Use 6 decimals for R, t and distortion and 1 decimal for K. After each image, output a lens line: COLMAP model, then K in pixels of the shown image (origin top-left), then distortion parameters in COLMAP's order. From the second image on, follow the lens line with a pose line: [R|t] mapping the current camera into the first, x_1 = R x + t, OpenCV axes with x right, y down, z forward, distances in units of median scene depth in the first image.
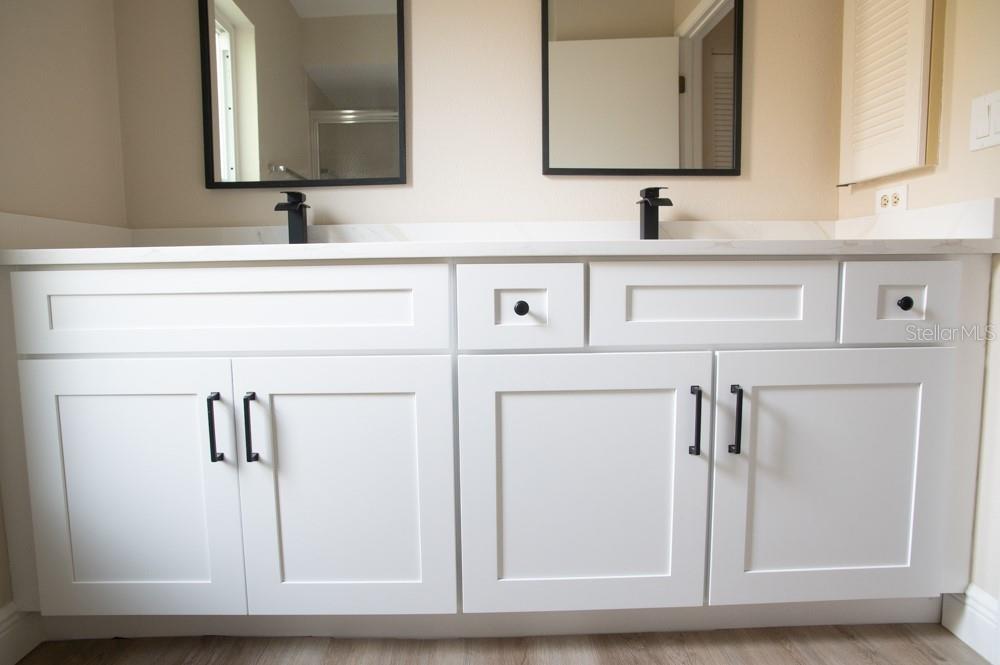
lens RADIAL K [[574.9, 0, 491.2], [0, 574.9, 336.7], [0, 0, 1]] dist [-0.080423, 0.047225]
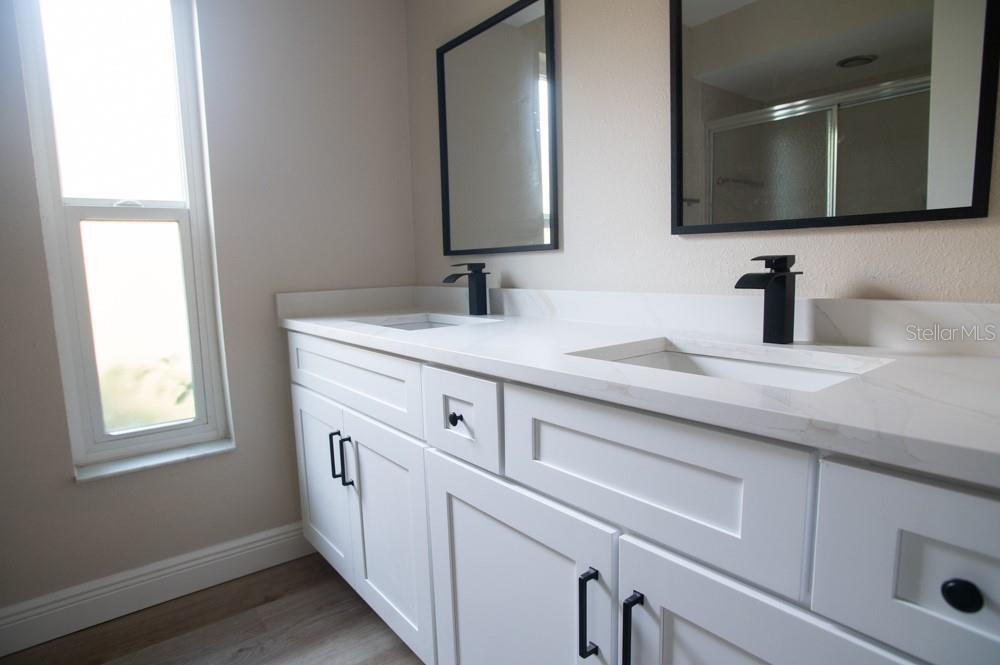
lens RADIAL K [[560.5, 0, 500.0], [0, 560.5, 332.5], [0, 0, 1]] dist [-0.082840, 0.042579]
pose [[0.606432, 0.095406, -0.789391, 0.827194], [-0.069186, 0.995341, 0.067147, -0.260731], [0.792120, 0.013895, 0.610208, 0.460819]]
